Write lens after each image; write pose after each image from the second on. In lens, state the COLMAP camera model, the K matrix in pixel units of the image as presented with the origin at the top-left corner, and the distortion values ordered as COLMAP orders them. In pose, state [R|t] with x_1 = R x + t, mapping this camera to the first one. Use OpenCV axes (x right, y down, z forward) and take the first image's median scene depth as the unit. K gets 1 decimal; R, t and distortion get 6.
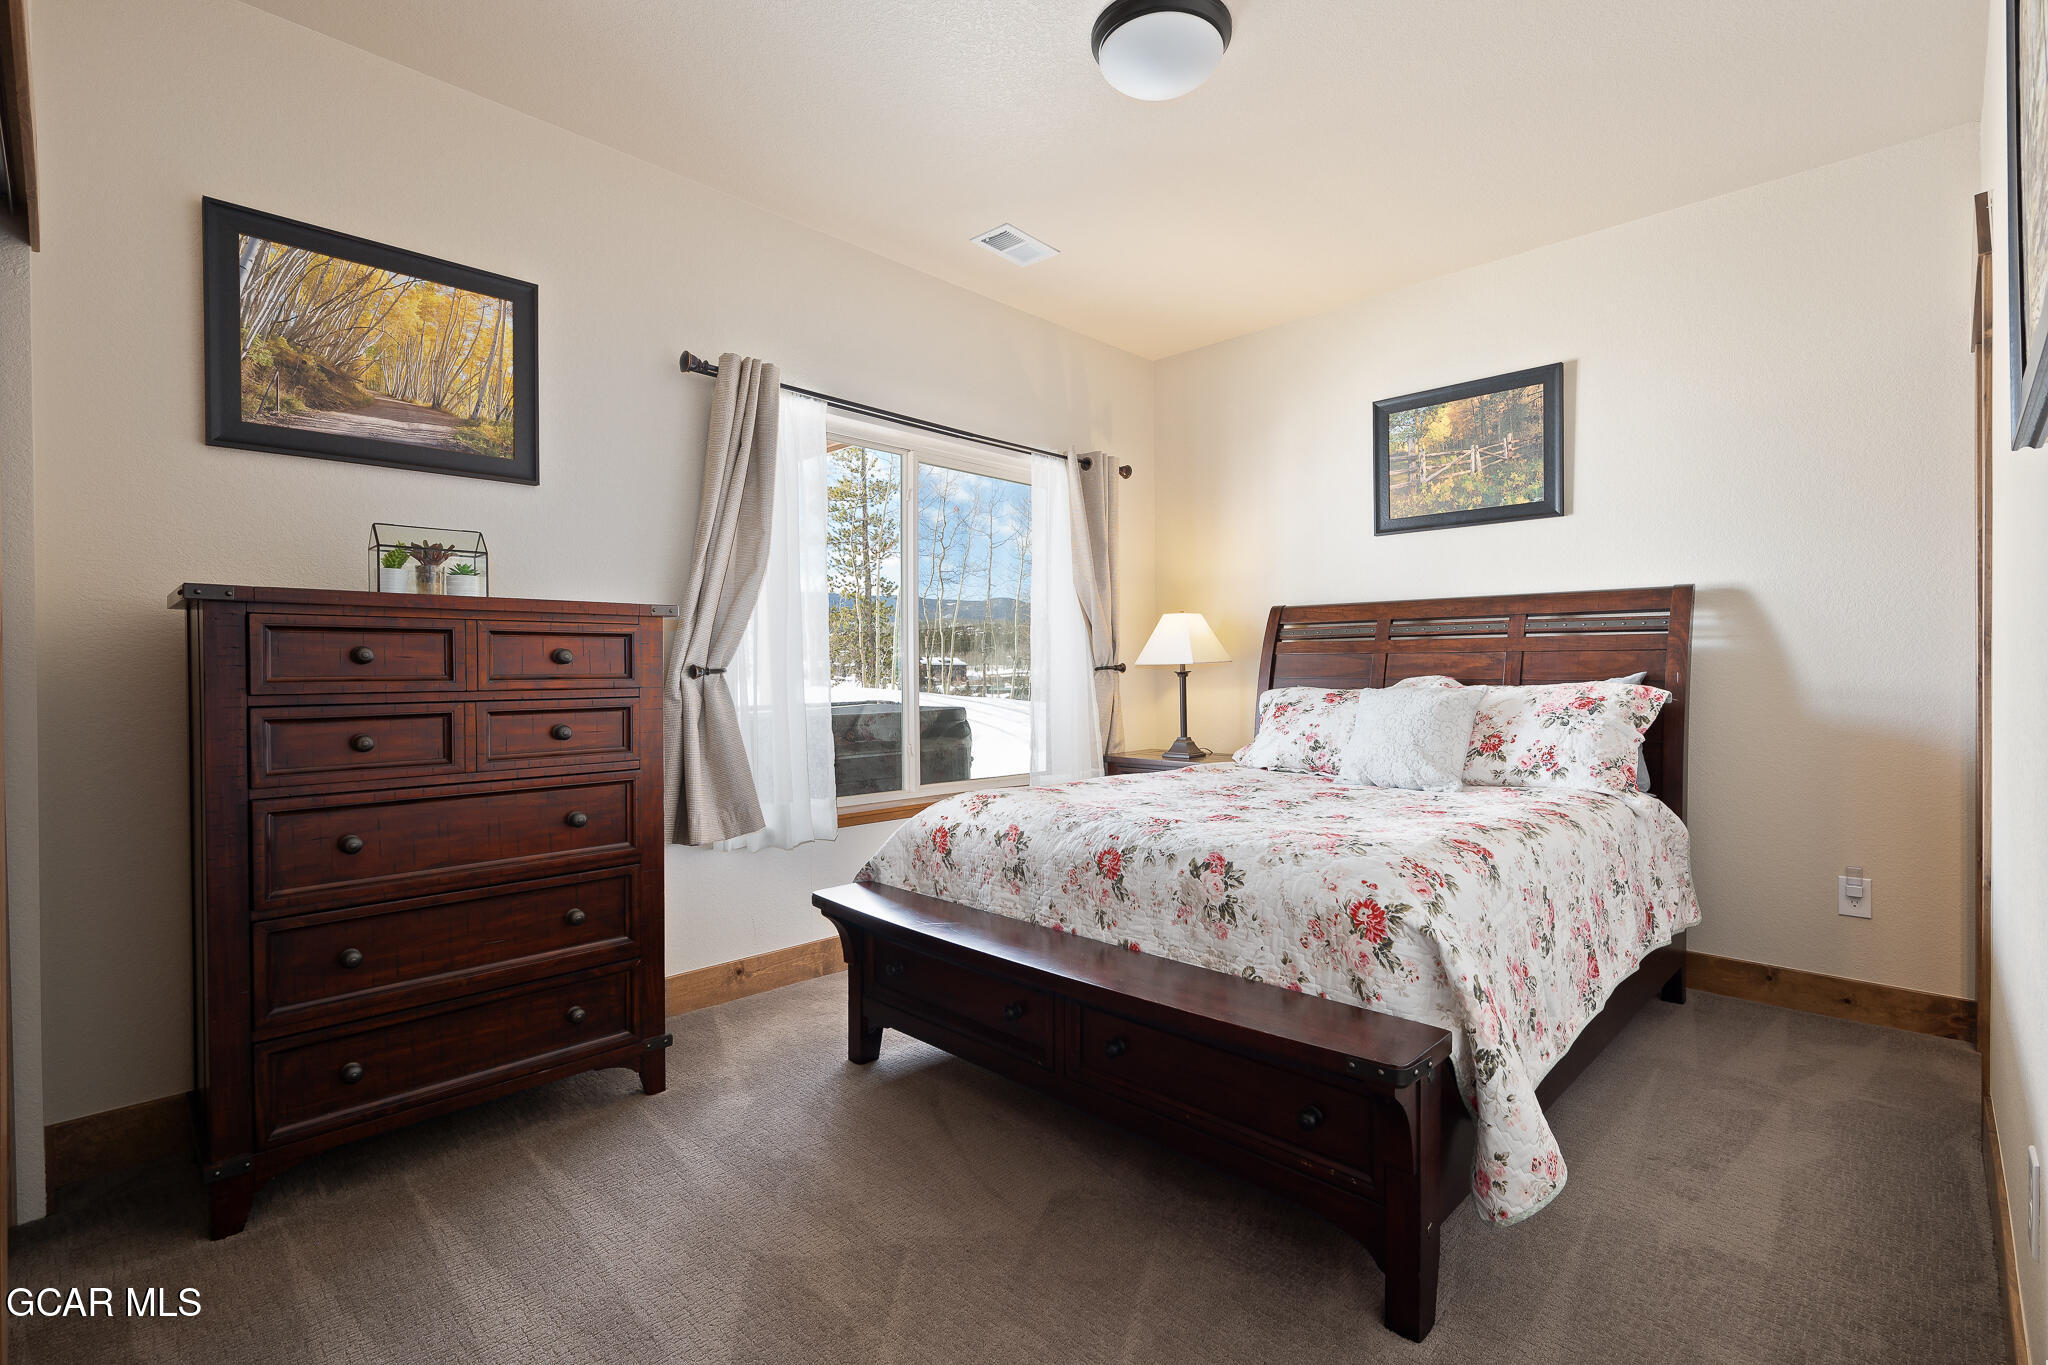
lens RADIAL K [[936.6, 0, 1024.2], [0, 936.6, 676.0], [0, 0, 1]] dist [-0.000557, -0.000128]
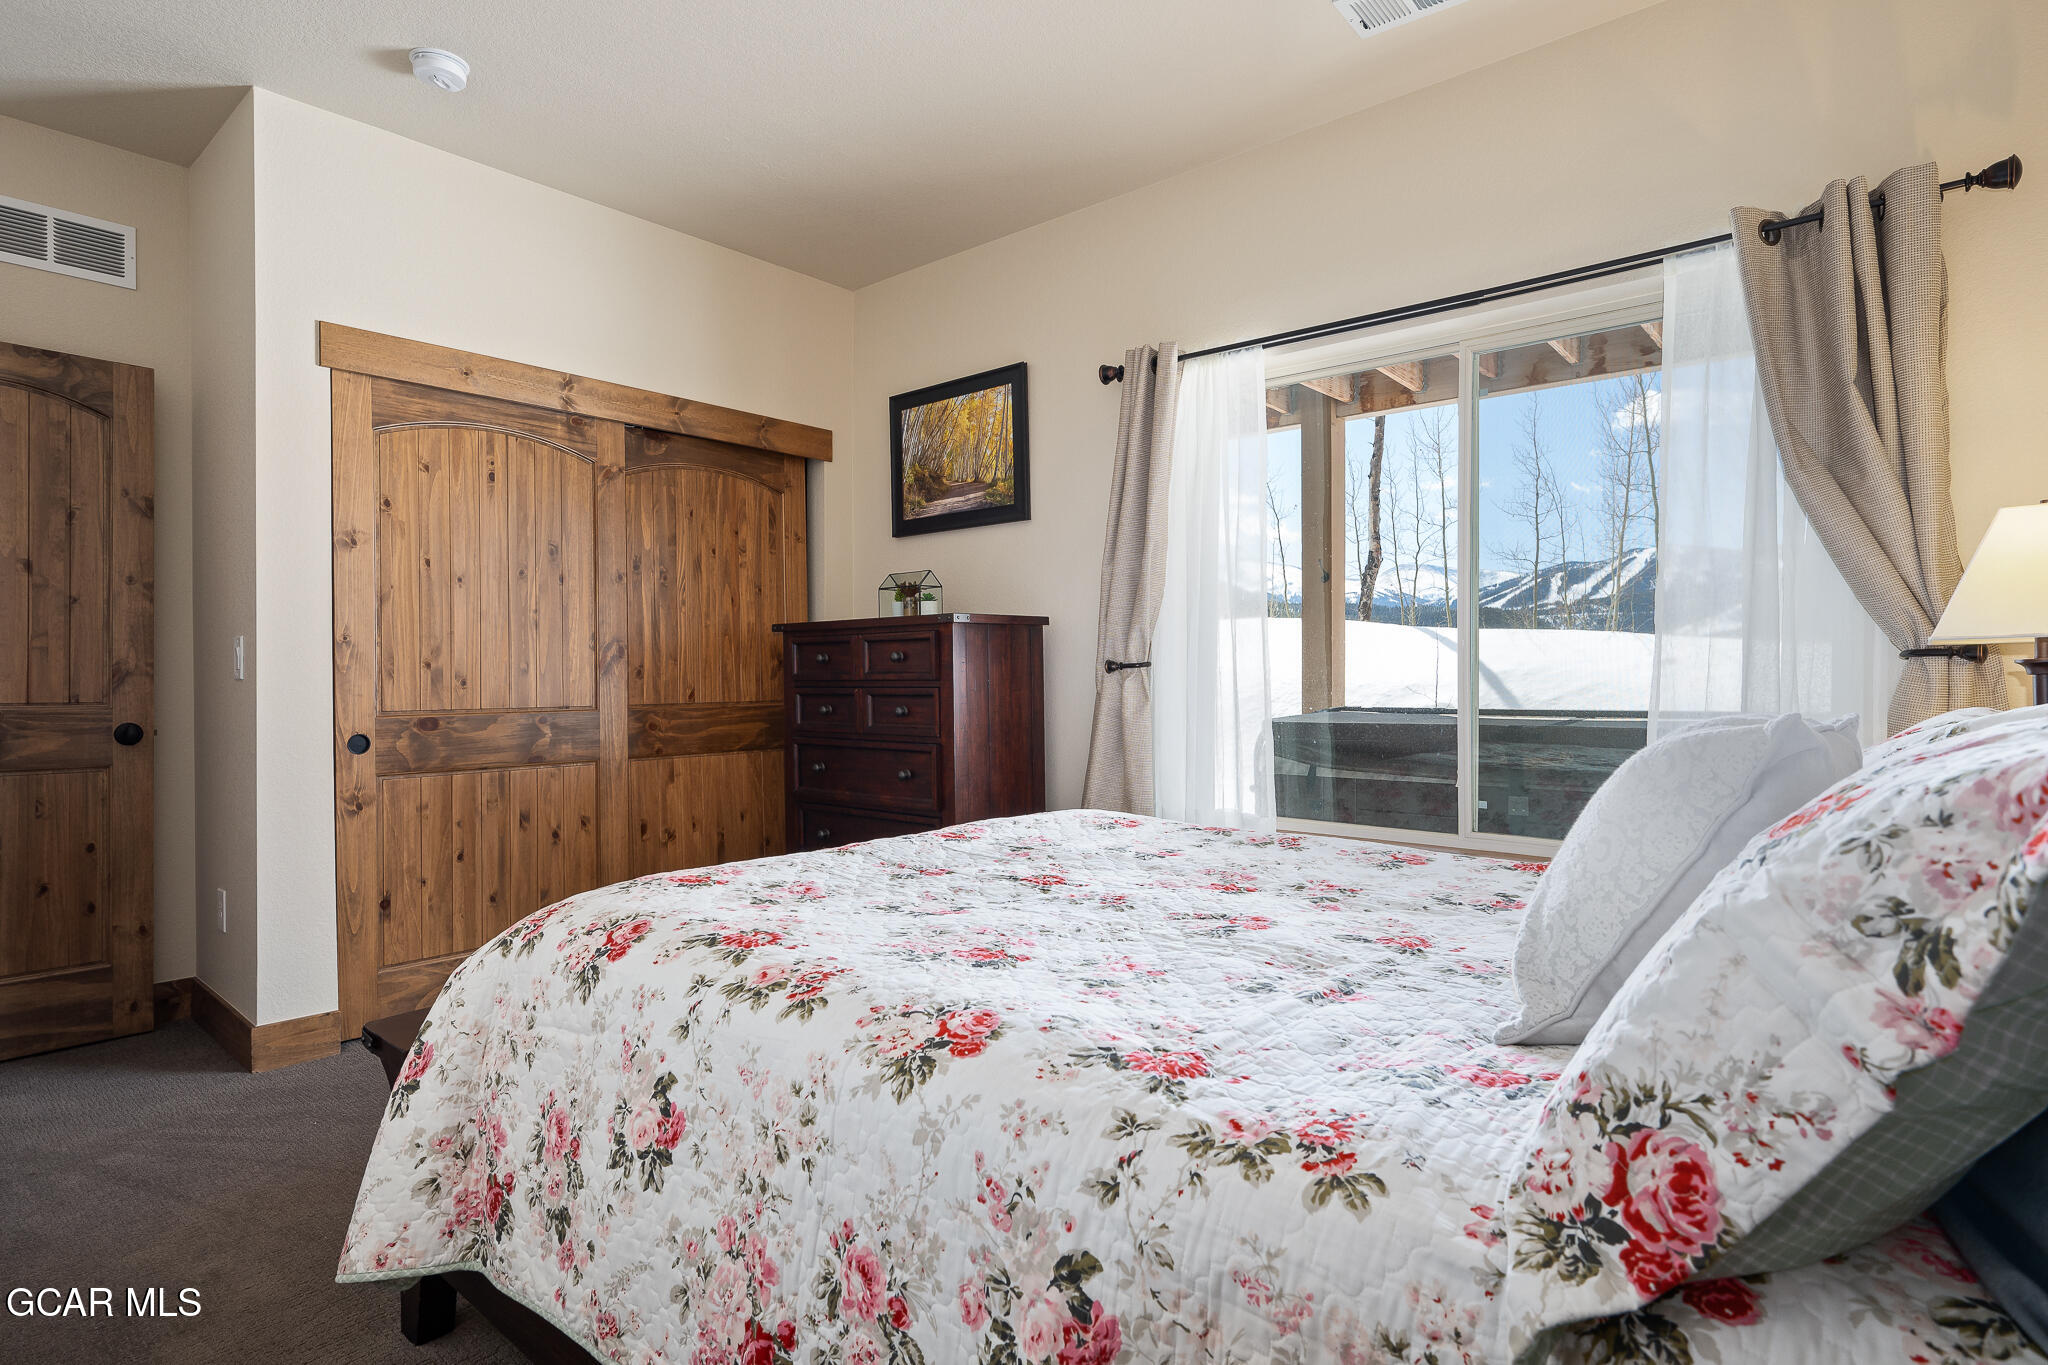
lens RADIAL K [[1050.5, 0, 1023.8], [0, 1050.5, 681.5], [0, 0, 1]] dist [-0.002820, -0.000694]
pose [[0.074418, 0.004493, -0.997217, 0.925163], [-0.004505, 0.999981, 0.004169, 0.008760], [0.997217, 0.004183, 0.074437, 0.926357]]
